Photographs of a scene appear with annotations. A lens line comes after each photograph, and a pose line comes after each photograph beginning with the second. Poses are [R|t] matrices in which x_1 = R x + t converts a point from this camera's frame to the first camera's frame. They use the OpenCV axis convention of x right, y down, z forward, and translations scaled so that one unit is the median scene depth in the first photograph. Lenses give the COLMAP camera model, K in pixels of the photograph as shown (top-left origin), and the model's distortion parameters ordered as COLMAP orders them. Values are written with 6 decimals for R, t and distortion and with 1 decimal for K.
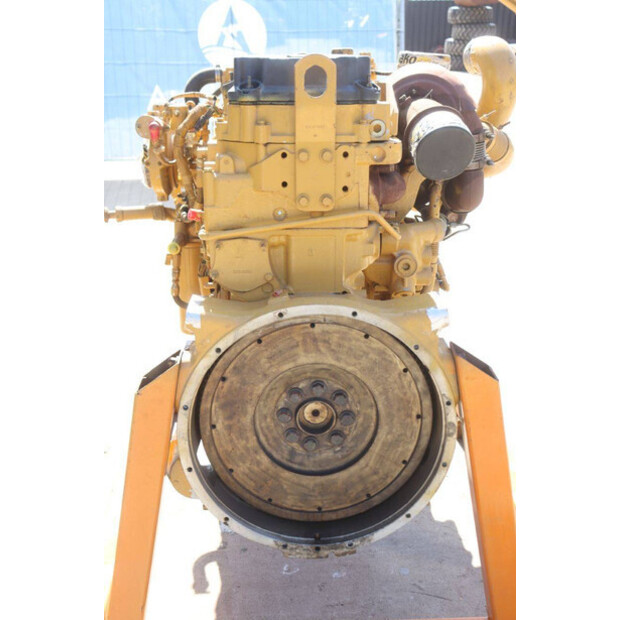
lens RADIAL K [[737.3, 0, 306.5], [0, 737.3, 314.2], [0, 0, 1]] dist [0.005083, 0.000000]
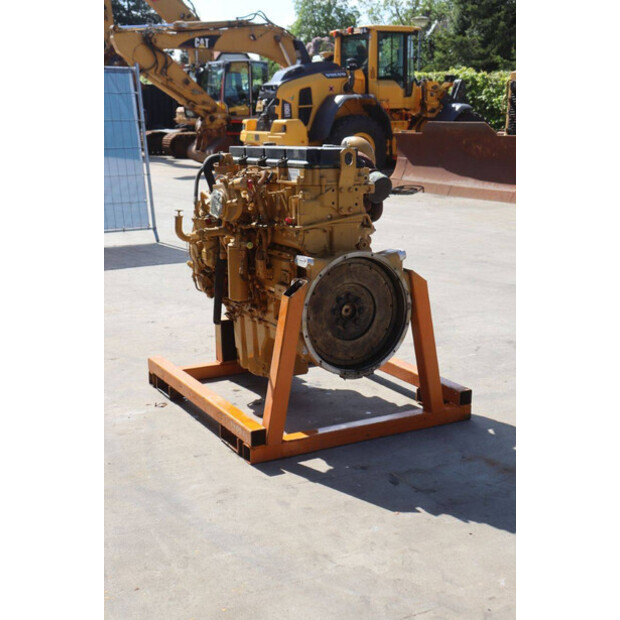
lens RADIAL K [[865.6, 0, 315.0], [0, 865.6, 311.1], [0, 0, 1]] dist [0.092537, 0.000000]
pose [[0.897217, -0.089732, 0.432376, -1.176358], [0.150397, 0.982693, -0.108147, 0.401142], [-0.415189, 0.162060, 0.895184, -1.222165]]
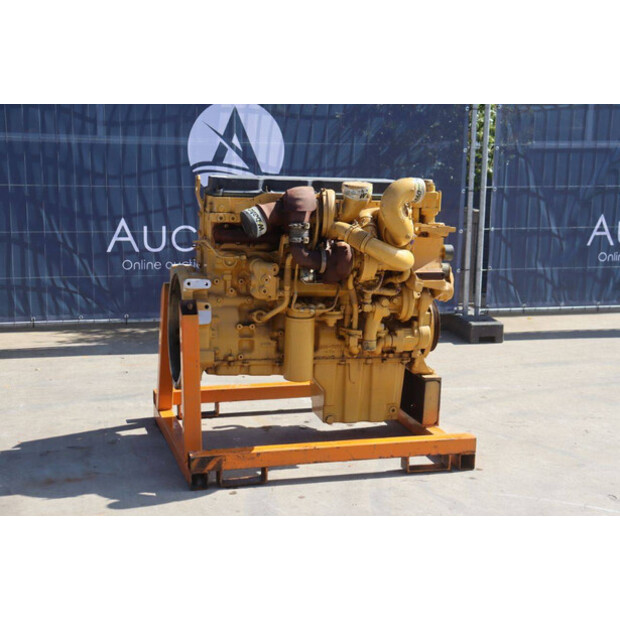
lens RADIAL K [[1064.4, 0, 311.2], [0, 1064.4, 314.4], [0, 0, 1]] dist [0.175781, 0.000000]
pose [[0.223631, 0.185399, -0.956878, 3.268850], [-0.361442, 0.927518, 0.095238, -0.348582], [0.905179, 0.324558, 0.274433, 0.426127]]
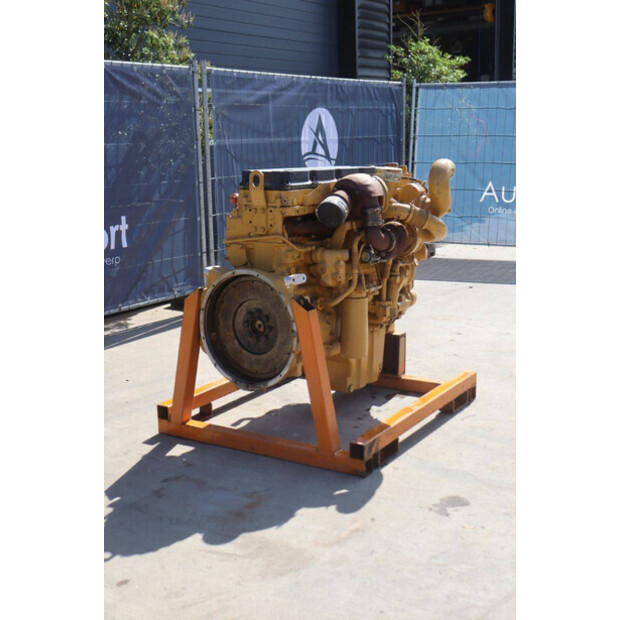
lens RADIAL K [[865.6, 0, 312.6], [0, 865.6, 309.0], [0, 0, 1]] dist [0.092537, 0.000000]
pose [[0.824366, 0.108078, -0.555644, 1.620162], [-0.191168, 0.977087, -0.093568, 0.304557], [0.532800, 0.183356, 0.826138, -1.097266]]
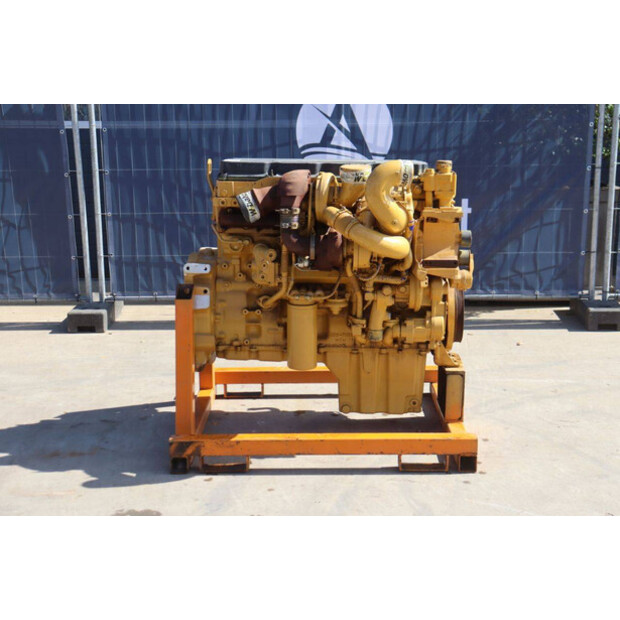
lens RADIAL K [[987.5, 0, 312.2], [0, 987.5, 312.0], [0, 0, 1]] dist [0.144884, 0.000000]
pose [[-0.063128, 0.216815, -0.974170, 3.029290], [-0.339461, 0.913251, 0.225254, -0.669691], [0.938499, 0.344913, 0.015948, 1.275230]]
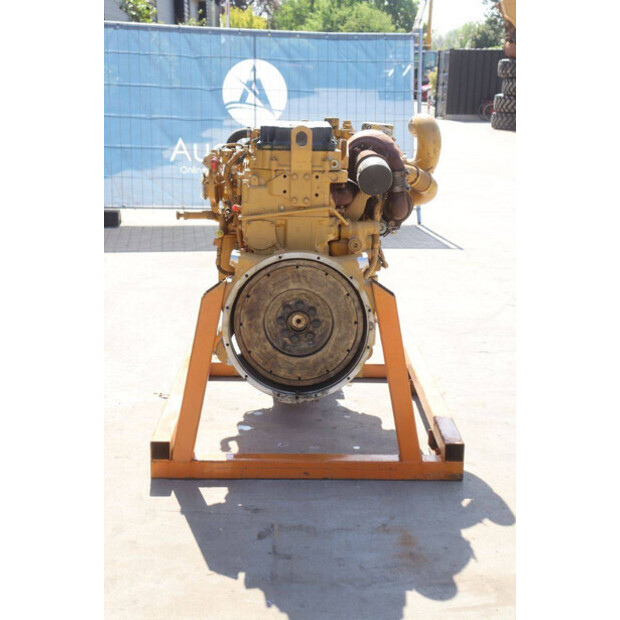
lens RADIAL K [[914.0, 0, 309.6], [0, 914.0, 311.3], [0, 0, 1]] dist [0.132115, 0.000000]
pose [[0.999211, 0.029884, -0.026171, 0.097861], [-0.032779, 0.992438, -0.118288, 0.379282], [0.022438, 0.119052, 0.992634, -1.216083]]
